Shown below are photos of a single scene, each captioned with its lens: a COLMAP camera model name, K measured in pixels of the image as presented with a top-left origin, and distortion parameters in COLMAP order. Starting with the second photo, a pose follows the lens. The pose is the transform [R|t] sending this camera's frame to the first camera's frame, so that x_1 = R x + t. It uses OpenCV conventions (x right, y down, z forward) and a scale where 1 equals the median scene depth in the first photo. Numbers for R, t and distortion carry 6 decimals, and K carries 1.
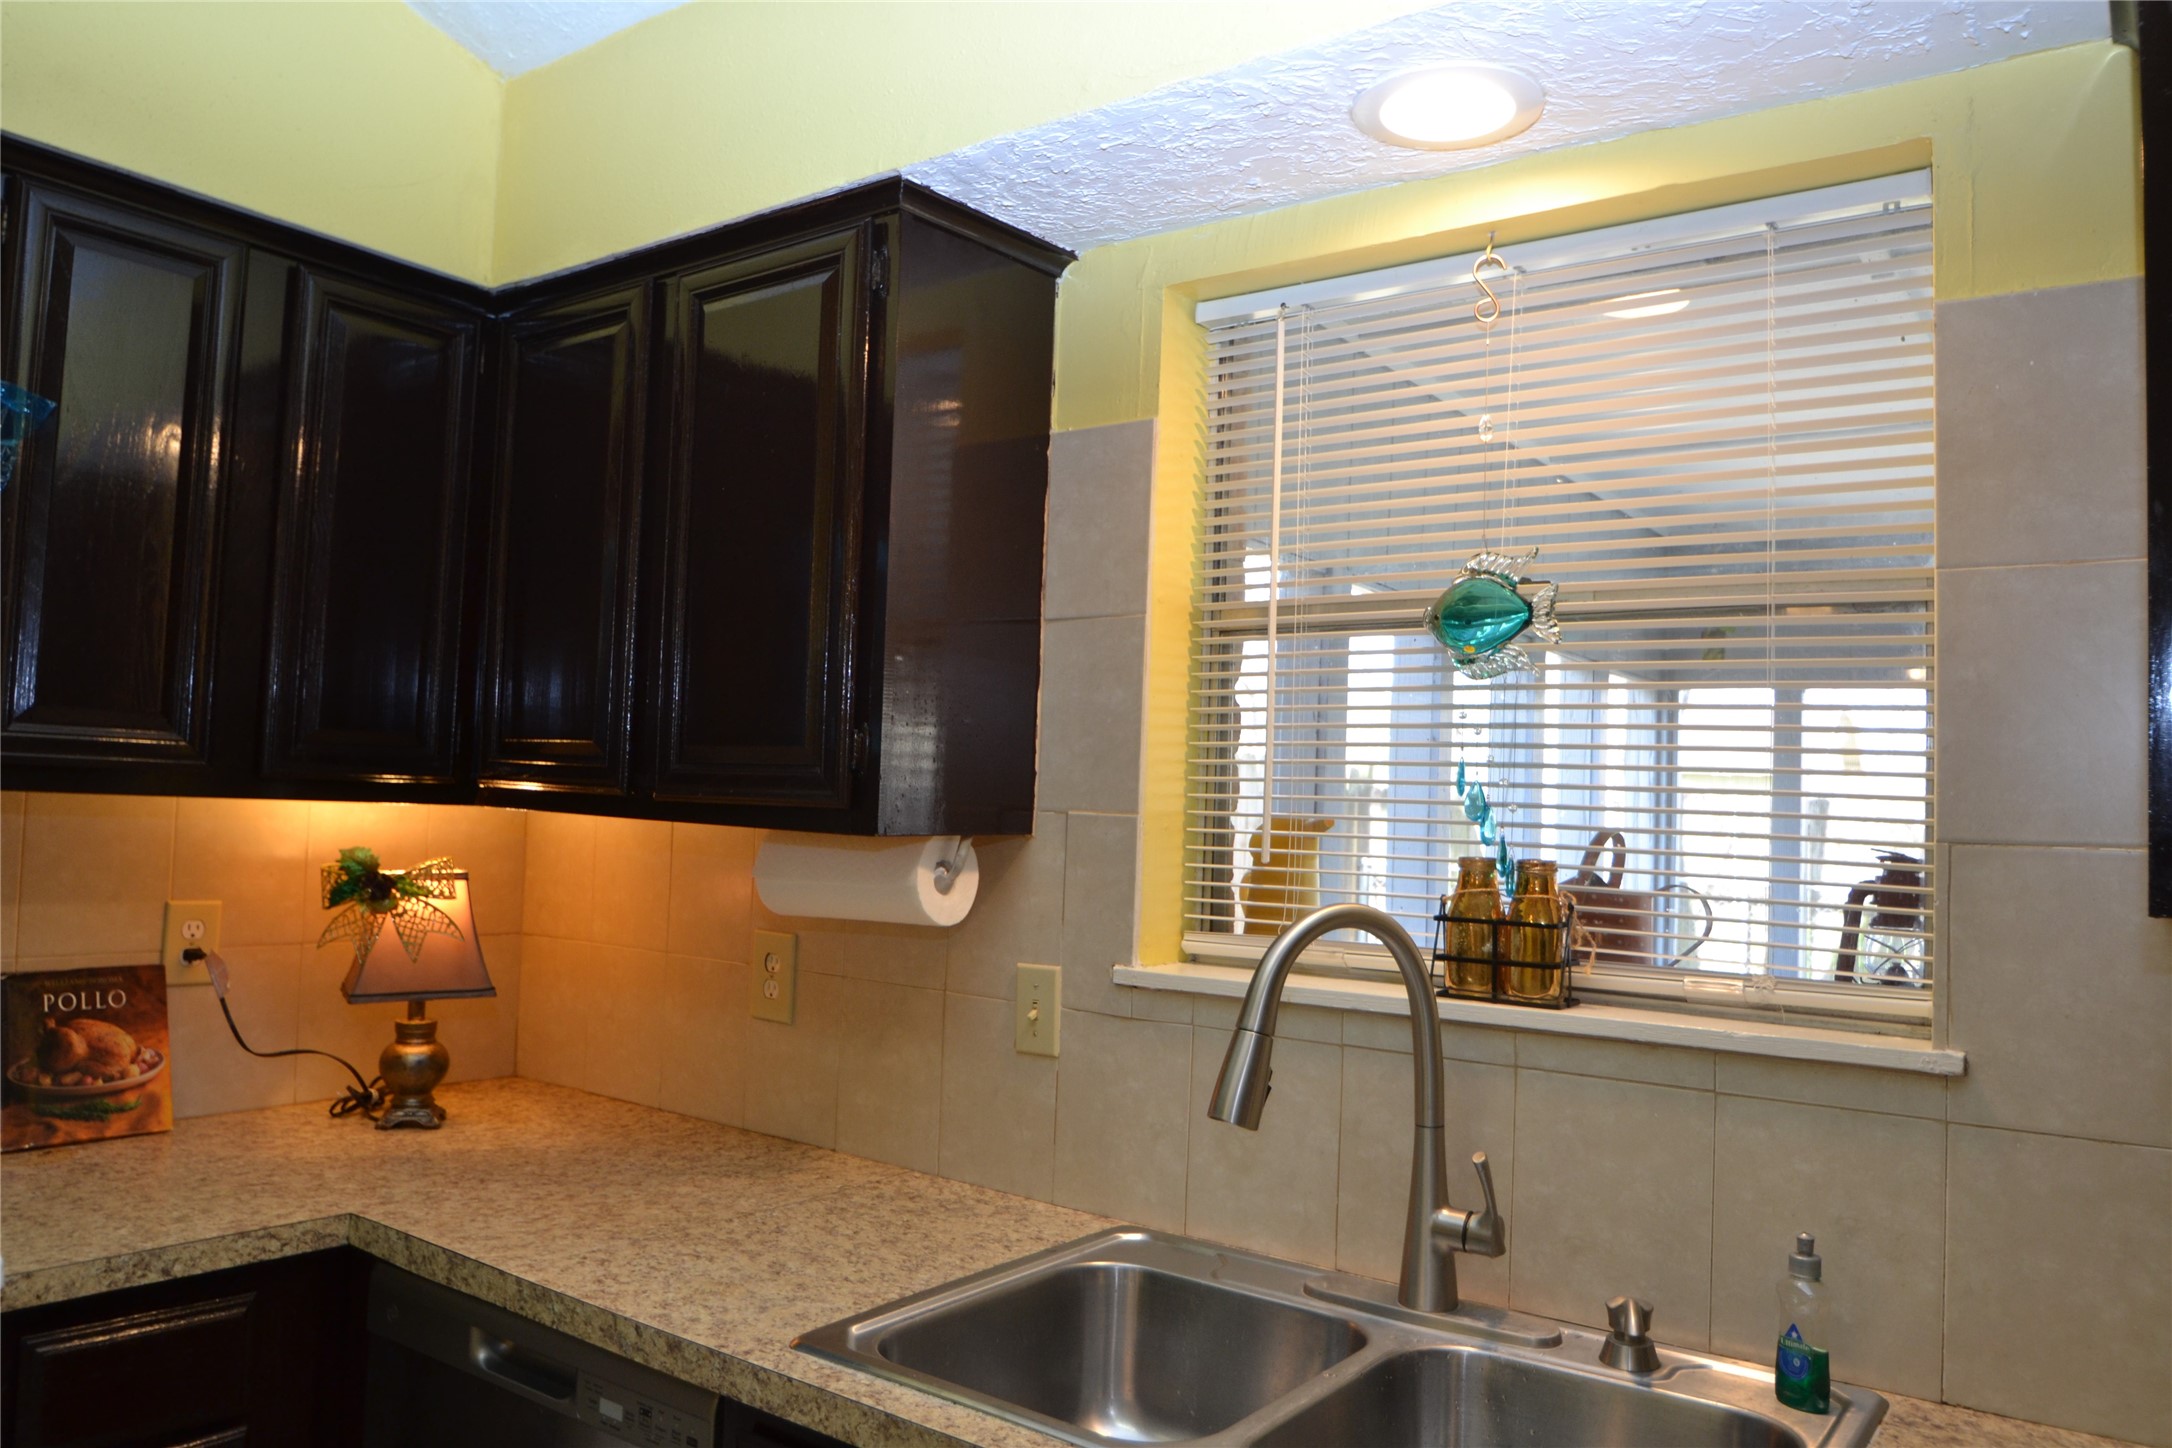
lens RADIAL K [[1525.8, 0, 1072.4], [0, 1525.8, 720.0], [0, 0, 1]] dist [-0.034901, -0.003421]
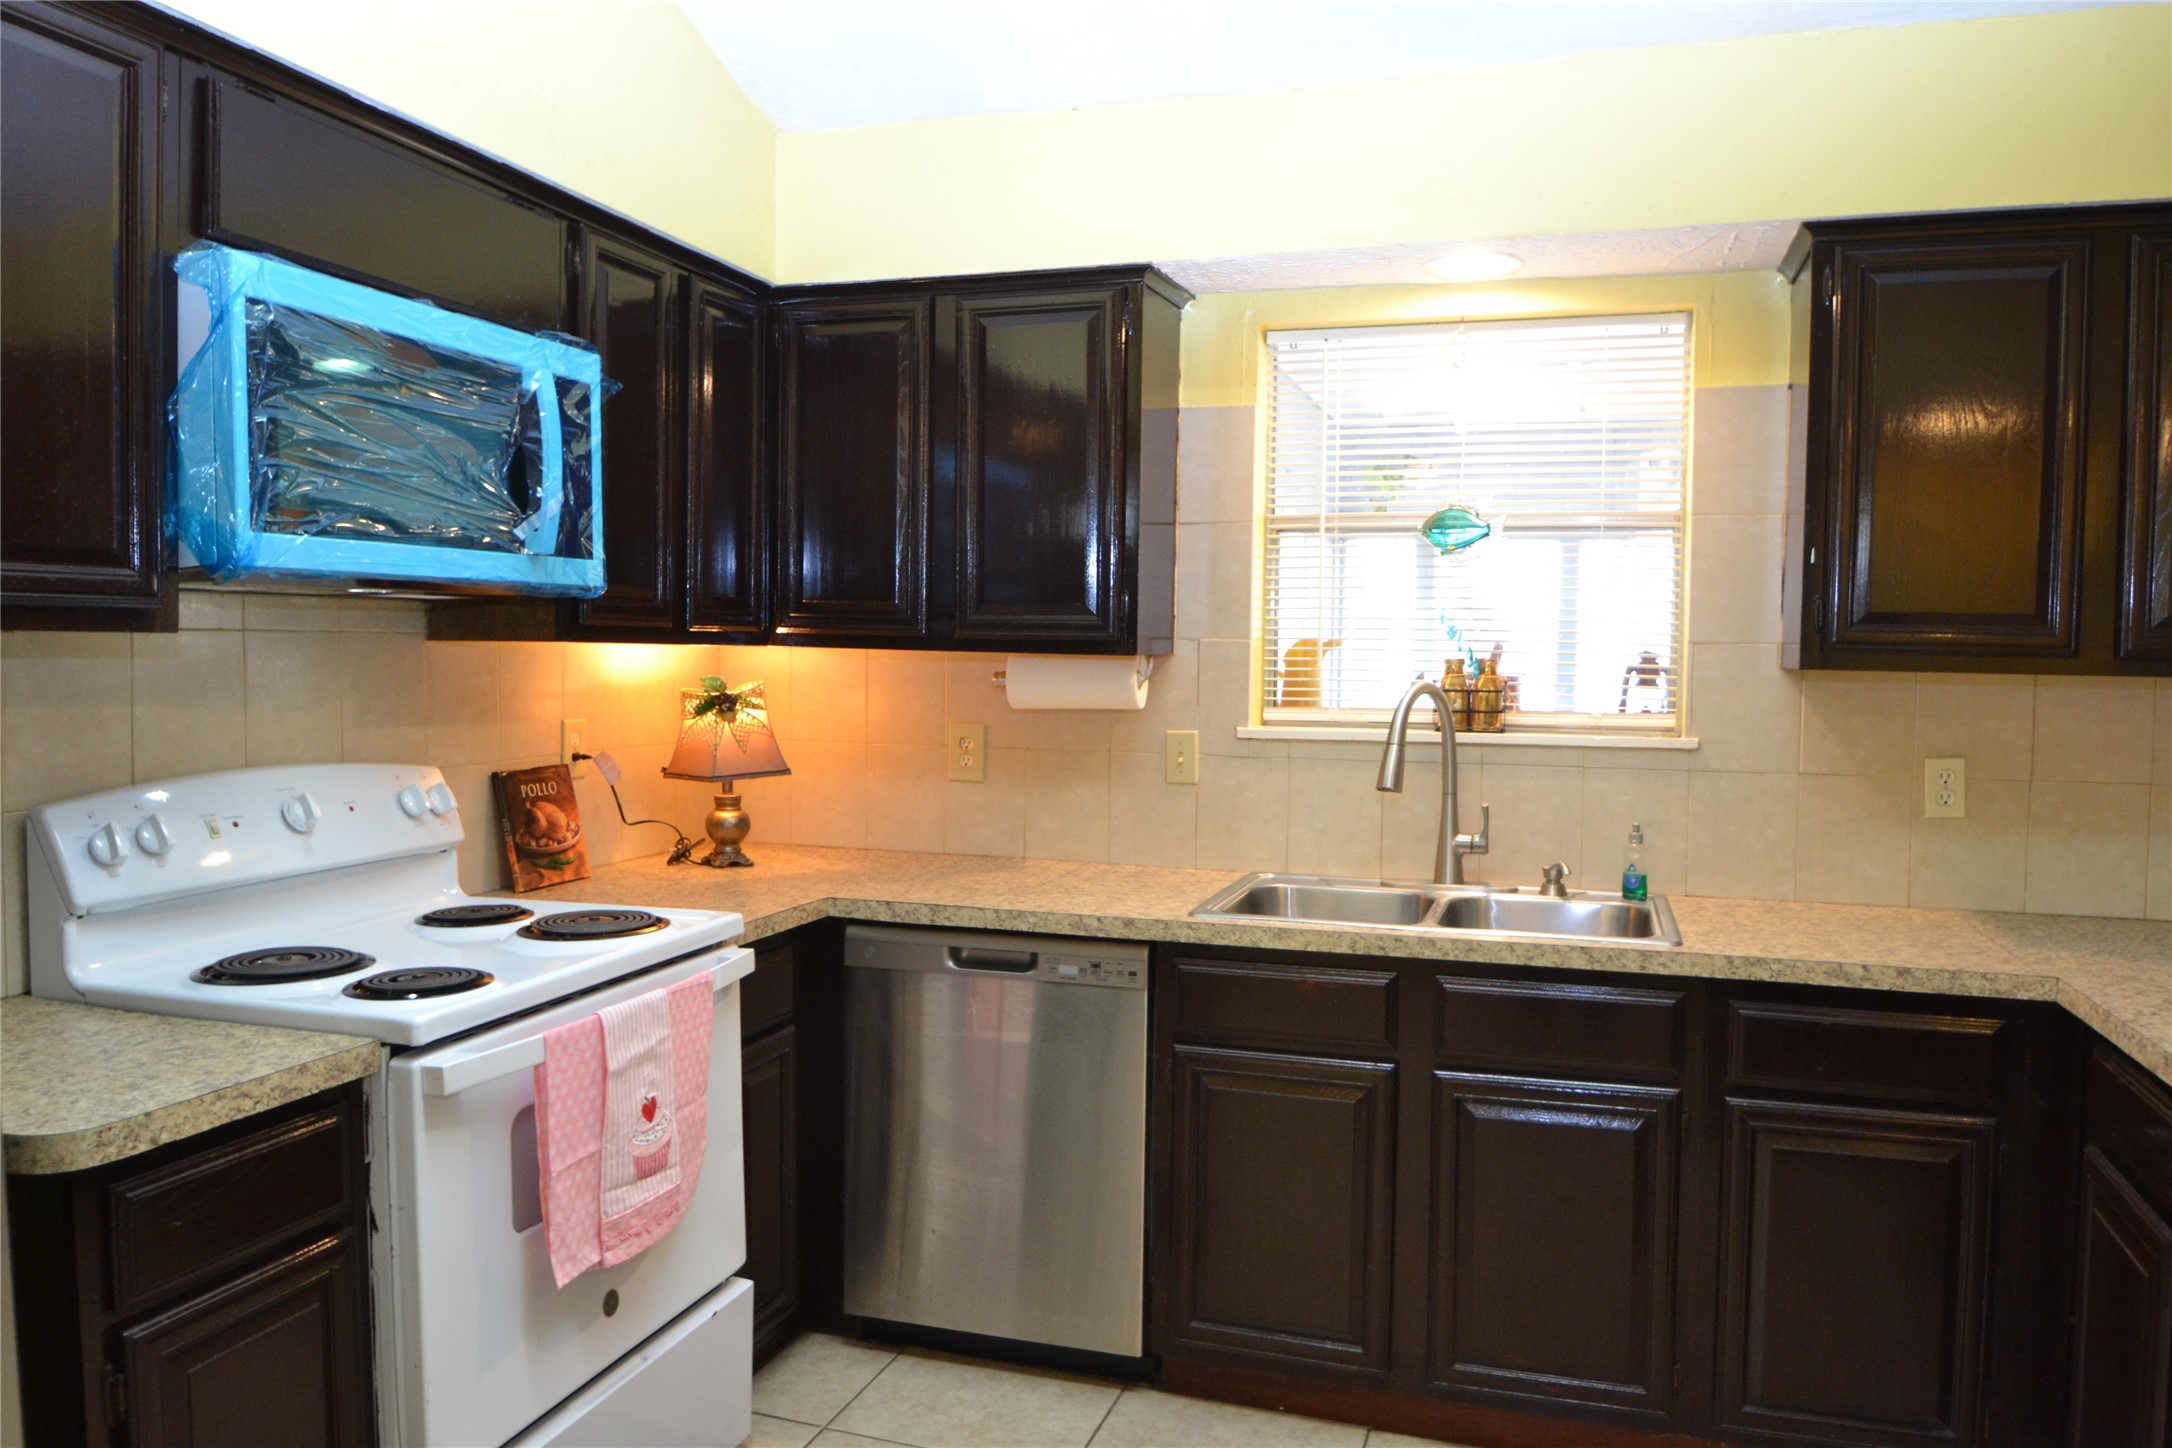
lens RADIAL K [[1525.8, 0, 1072.4], [0, 1525.8, 720.0], [0, 0, 1]] dist [-0.034901, -0.003421]
pose [[0.950970, -0.040249, 0.306653, -0.731881], [0.005839, 0.993656, 0.112311, -0.045742], [-0.309228, -0.105014, 0.945172, -0.618213]]
